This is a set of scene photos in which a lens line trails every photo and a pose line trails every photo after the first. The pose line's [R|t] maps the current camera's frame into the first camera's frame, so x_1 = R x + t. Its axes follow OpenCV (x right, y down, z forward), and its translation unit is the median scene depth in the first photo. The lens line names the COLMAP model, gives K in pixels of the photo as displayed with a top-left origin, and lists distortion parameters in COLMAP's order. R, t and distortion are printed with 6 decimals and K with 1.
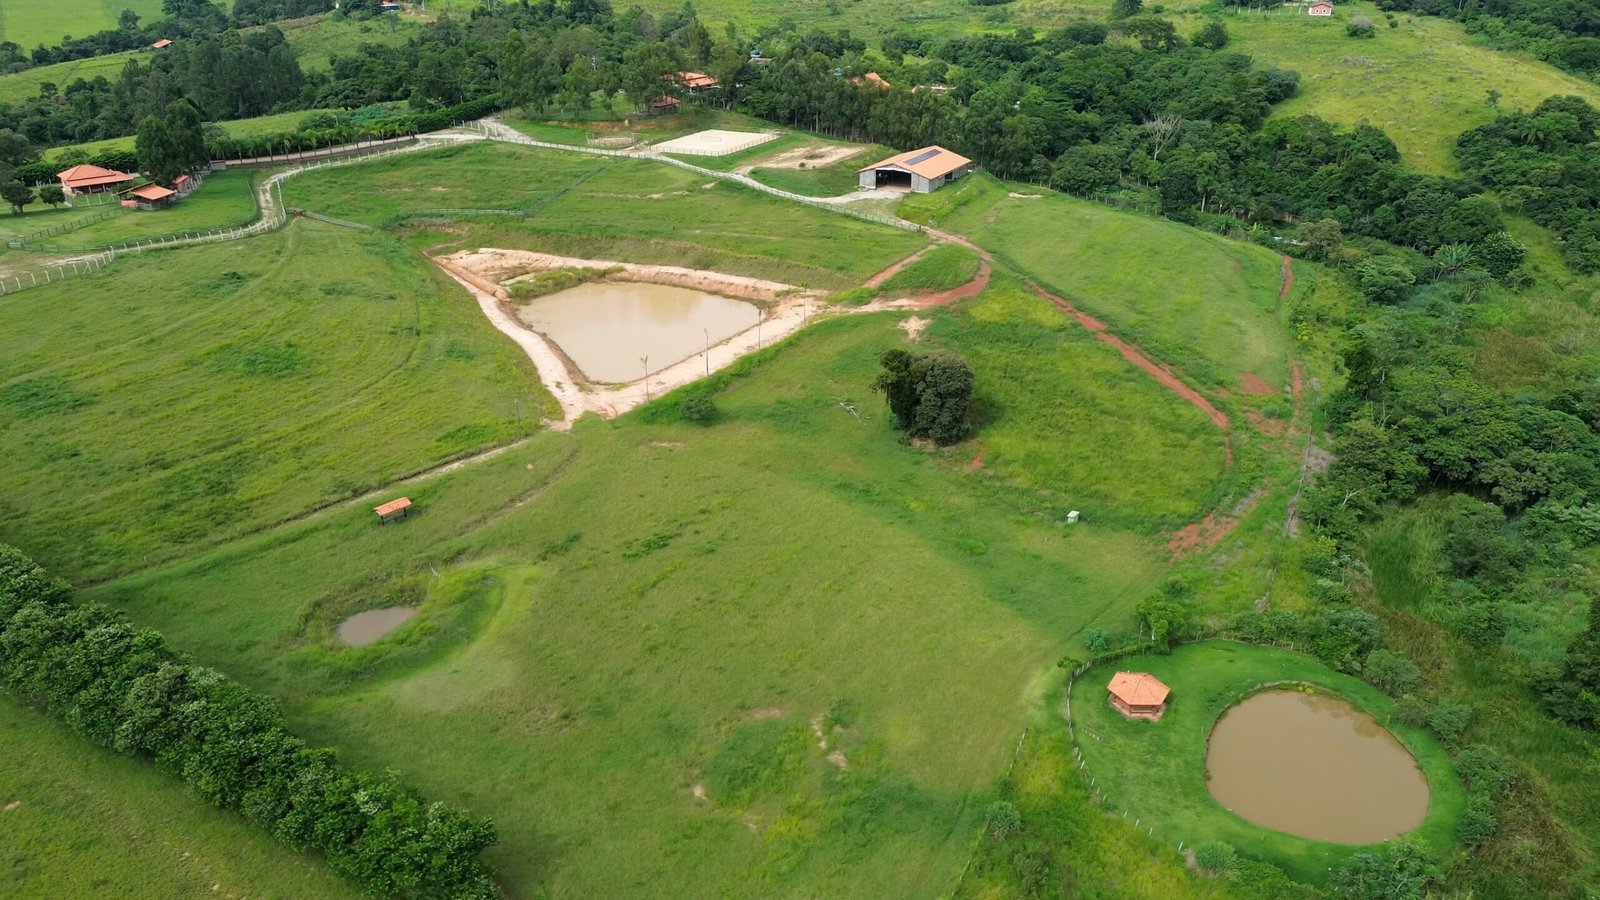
lens RADIAL K [[1176.2, 0, 795.5], [0, 1176.2, 458.9], [0, 0, 1]] dist [0.074754, -0.083786]
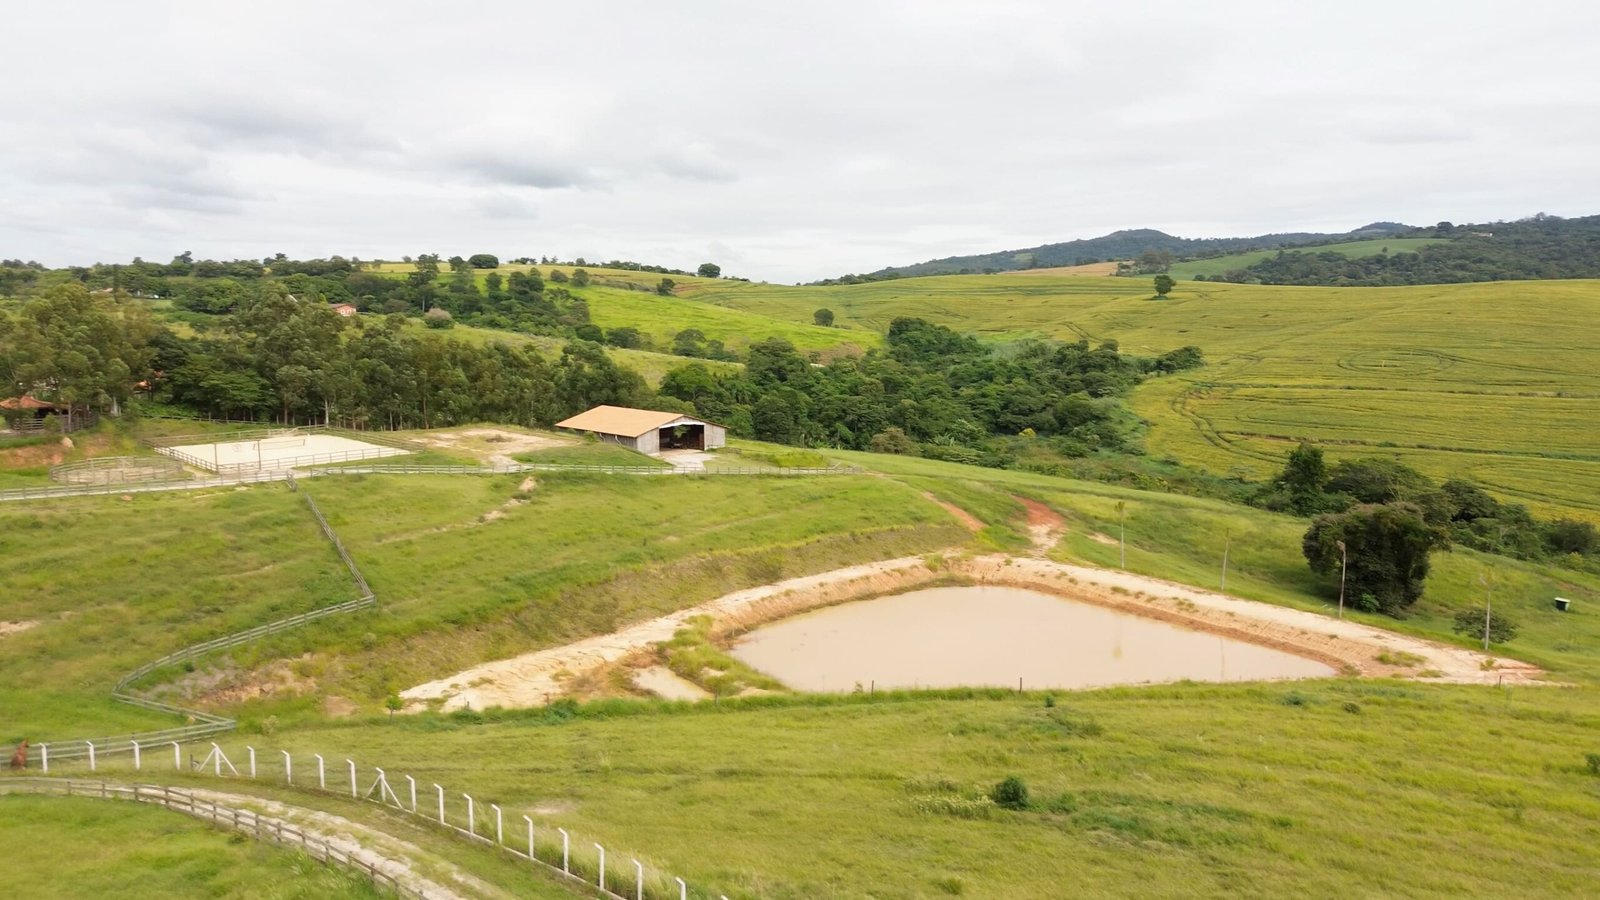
lens RADIAL K [[1176.2, 0, 798.3], [0, 1176.2, 458.4], [0, 0, 1]] dist [0.074754, -0.083786]
pose [[0.329471, -0.119478, 0.936575, -0.734443], [0.398743, 0.916766, -0.023320, -0.238415], [-0.855835, 0.381136, 0.349689, 0.919341]]
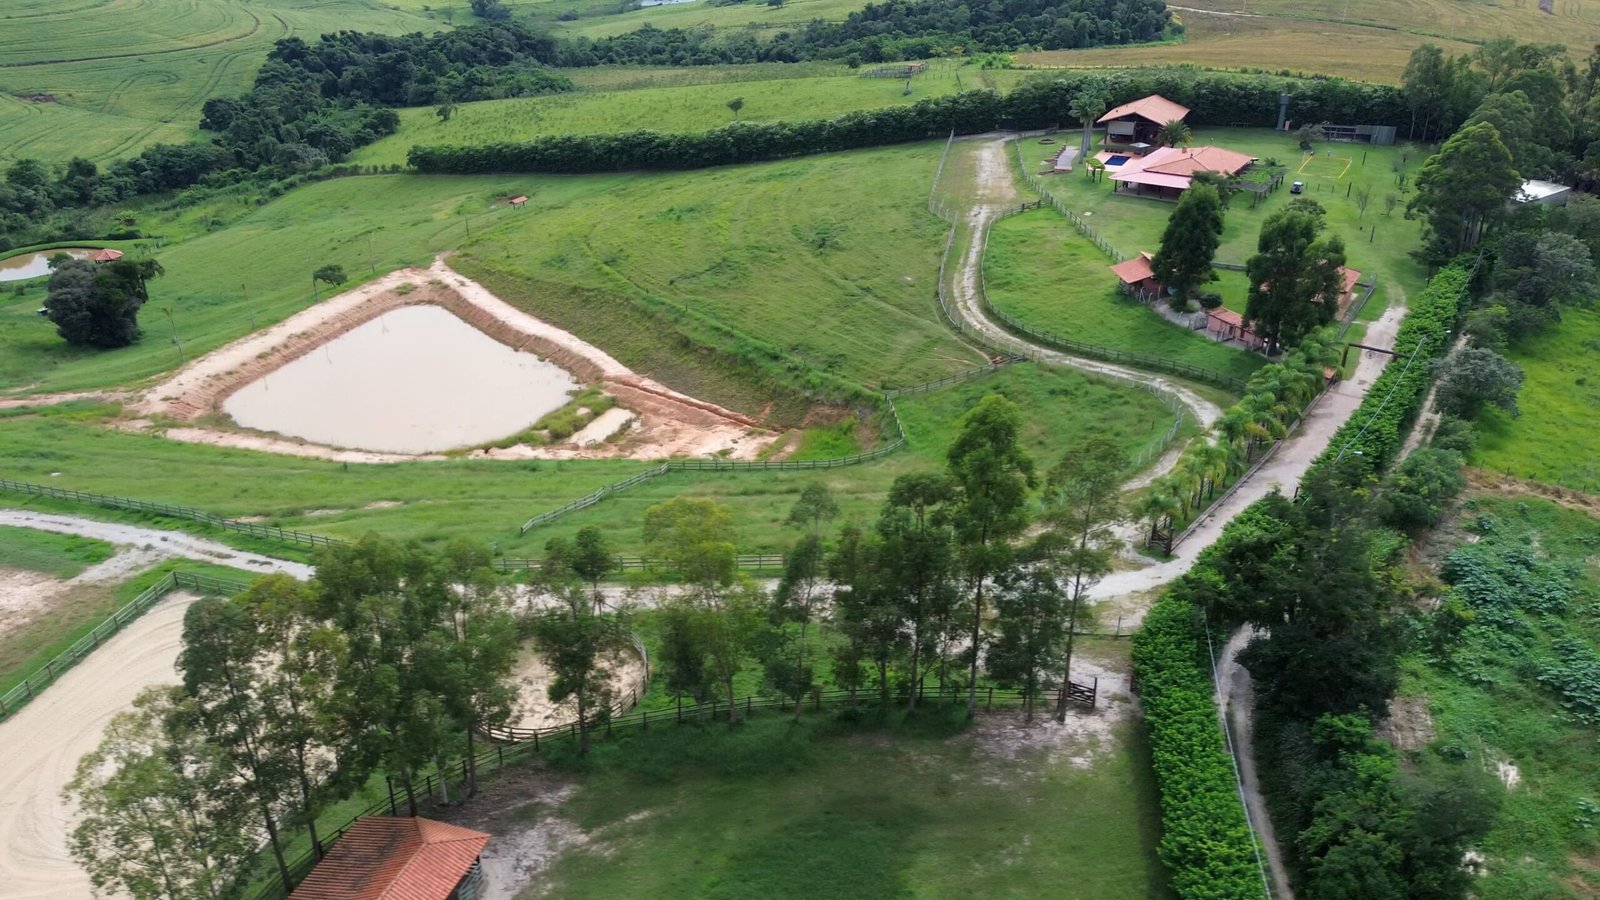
lens RADIAL K [[1176.2, 0, 800.6], [0, 1176.2, 447.8], [0, 0, 1]] dist [0.074754, -0.083786]
pose [[-0.970915, 0.117083, -0.208842, -0.235775], [-0.089500, 0.631546, 0.770155, -0.773027], [0.222066, 0.766447, -0.602699, 1.691326]]
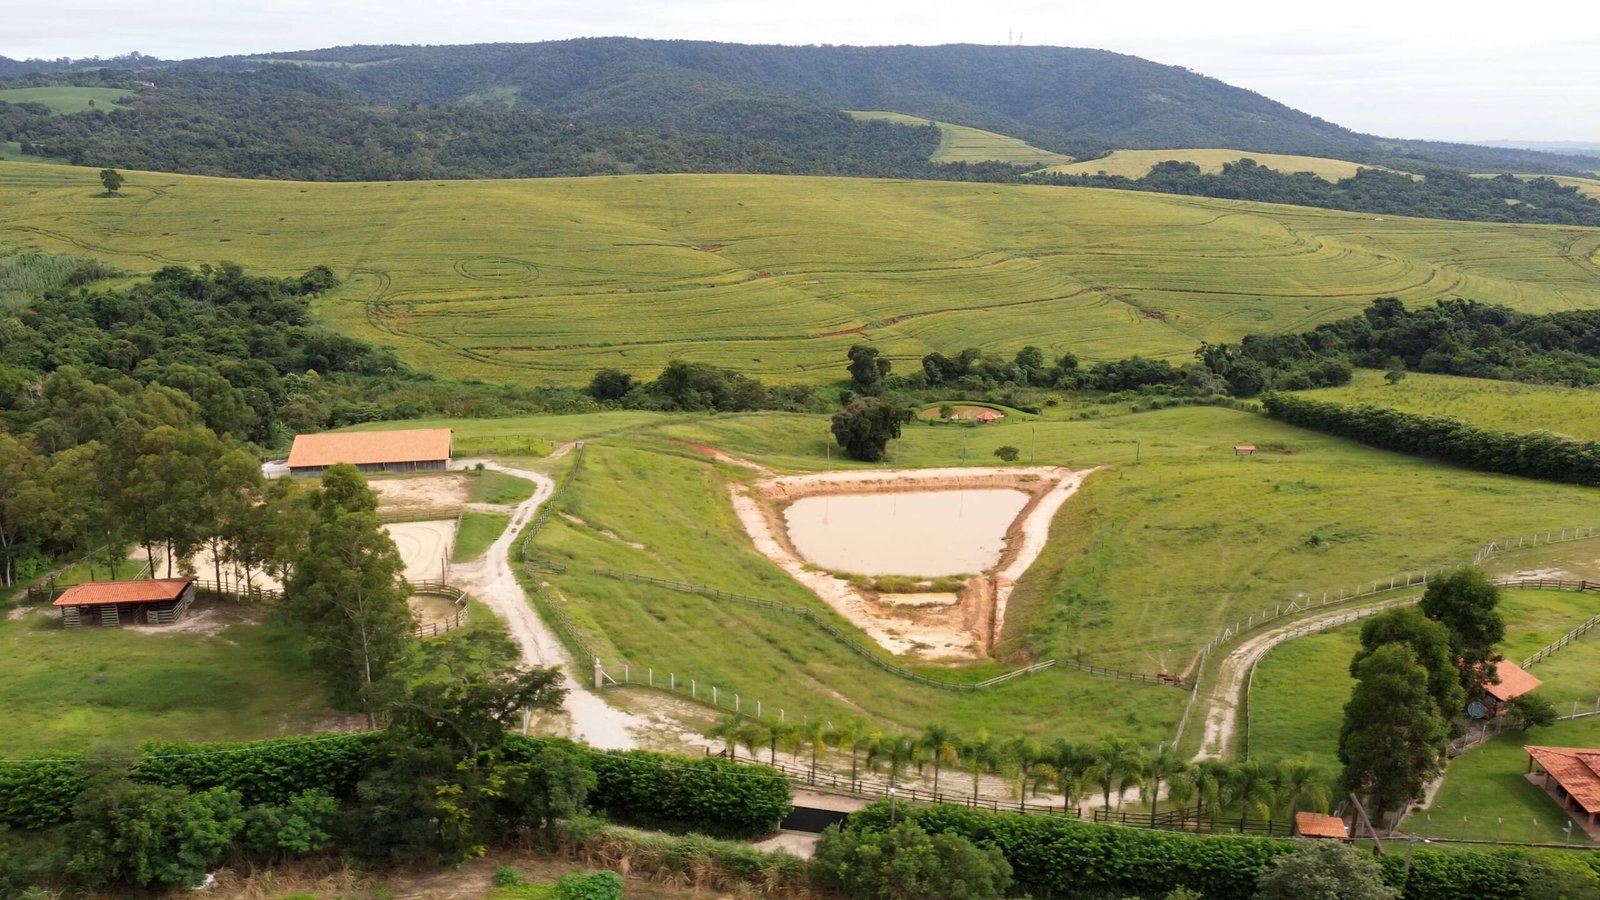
lens RADIAL K [[1176.2, 0, 809.9], [0, 1176.2, 458.5], [0, 0, 1]] dist [0.074754, -0.083786]
pose [[-0.675985, -0.194630, 0.710749, -0.807568], [0.303322, 0.805511, 0.509065, -0.722528], [-0.671595, 0.559706, -0.485478, 1.602996]]
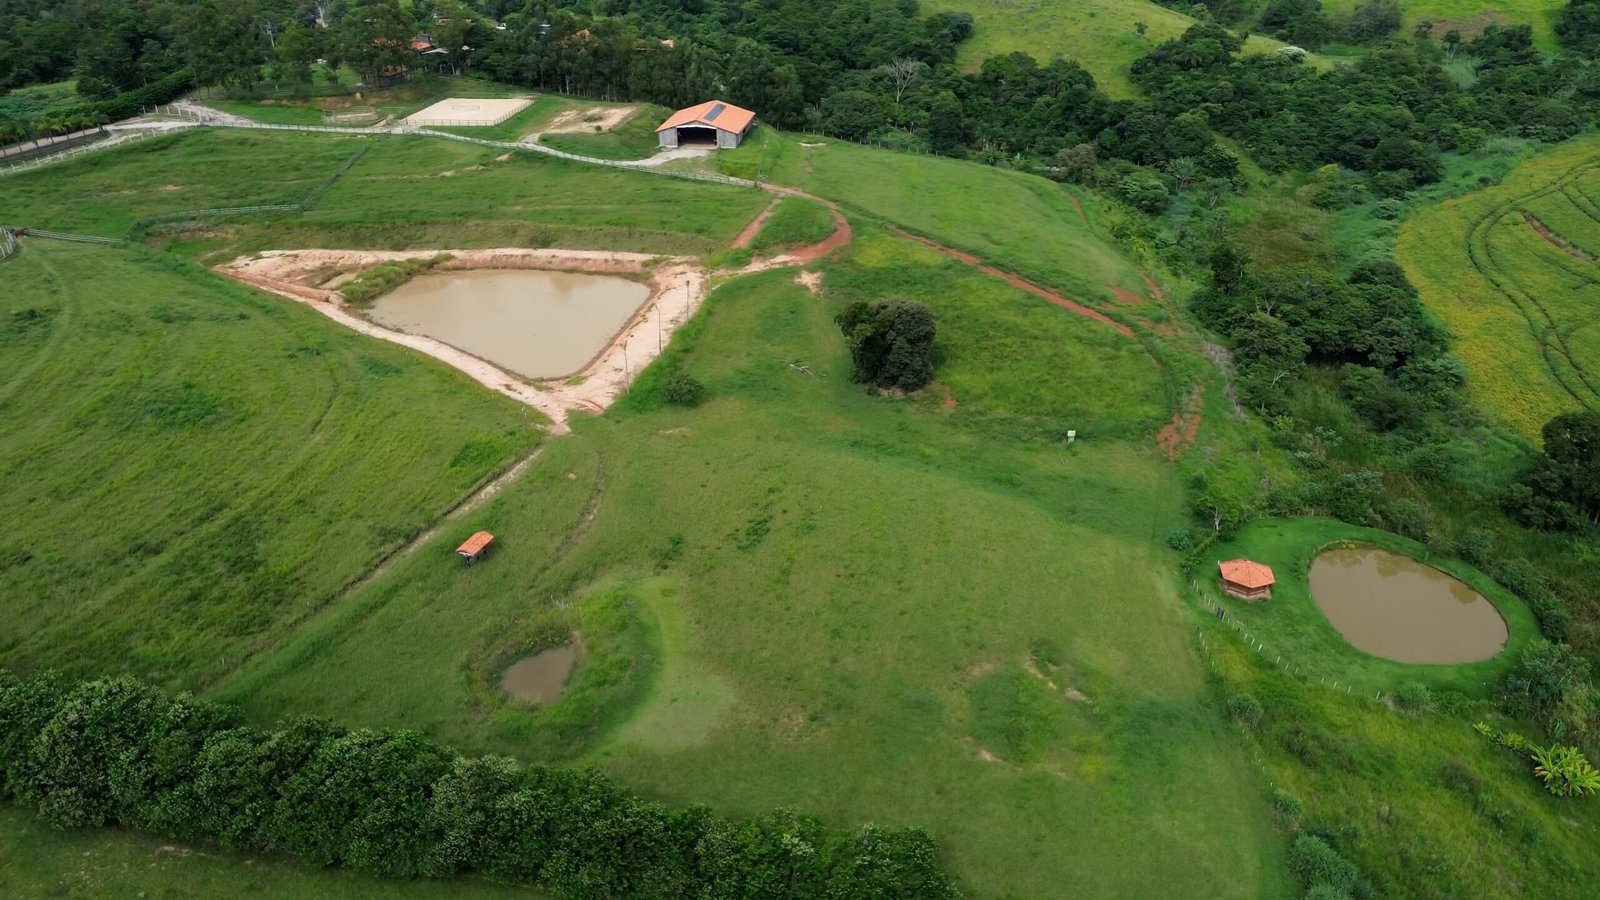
lens RADIAL K [[1176.2, 0, 798.1], [0, 1176.2, 461.4], [0, 0, 1]] dist [0.074754, -0.083786]
pose [[0.926057, -0.167657, 0.338097, -0.282927], [0.156099, 0.985837, 0.061300, -0.025333], [-0.343586, -0.003991, 0.939113, 0.069812]]
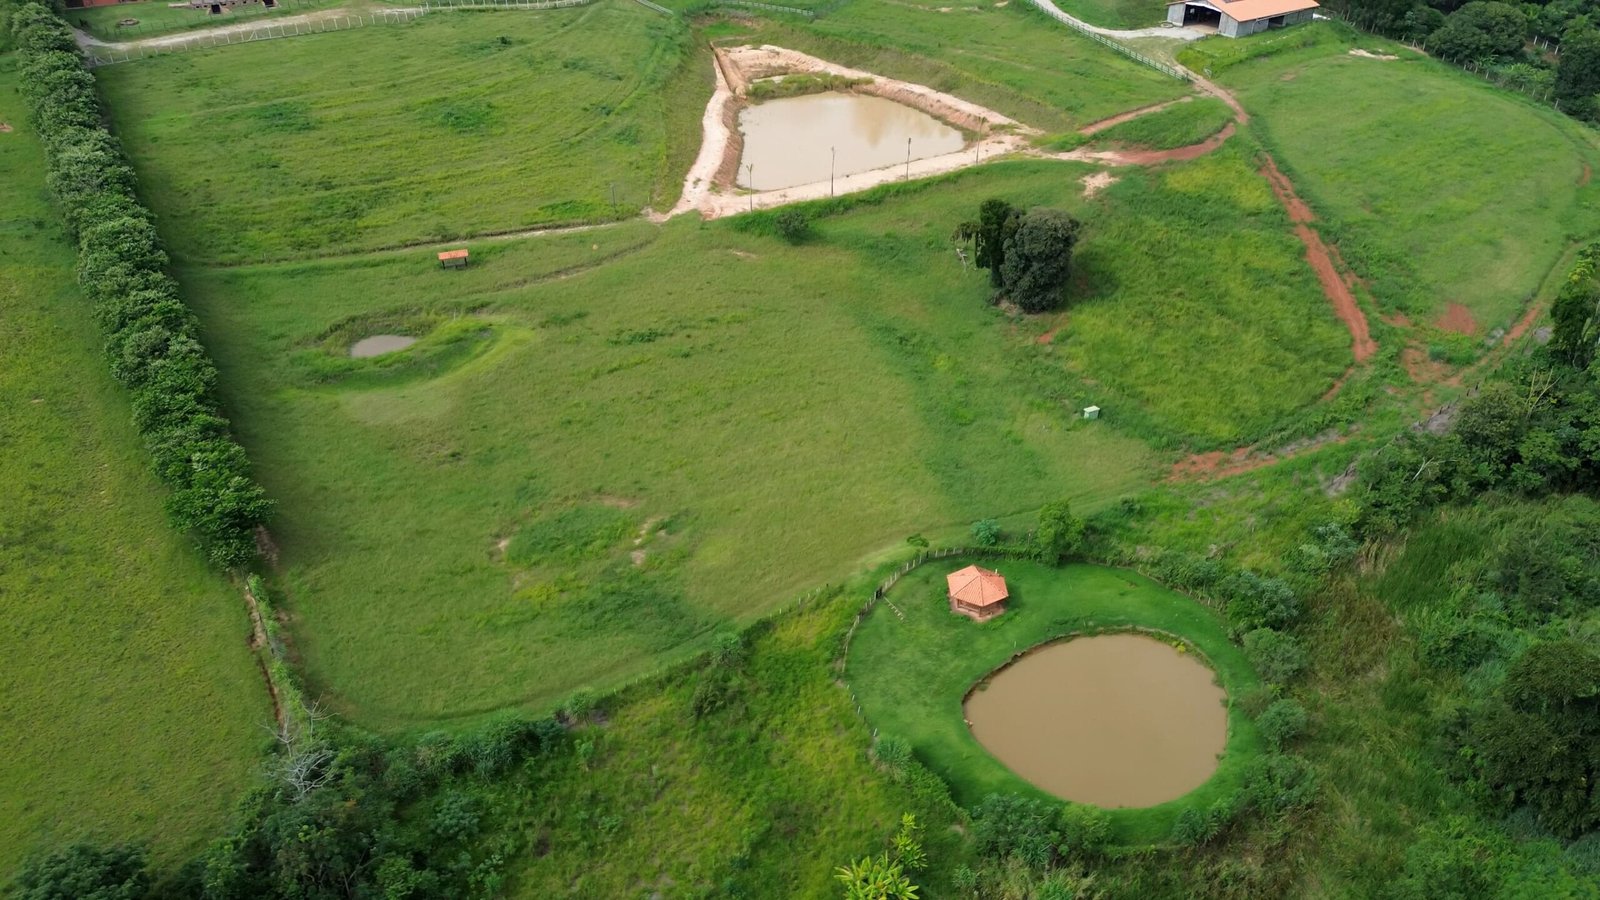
lens RADIAL K [[1176.2, 0, 791.8], [0, 1176.2, 449.5], [0, 0, 1]] dist [0.074754, -0.083786]
pose [[0.886687, 0.250684, -0.388516, 0.312852], [-0.194652, 0.964563, 0.178128, -0.032505], [0.419401, -0.082318, 0.904061, 0.057028]]
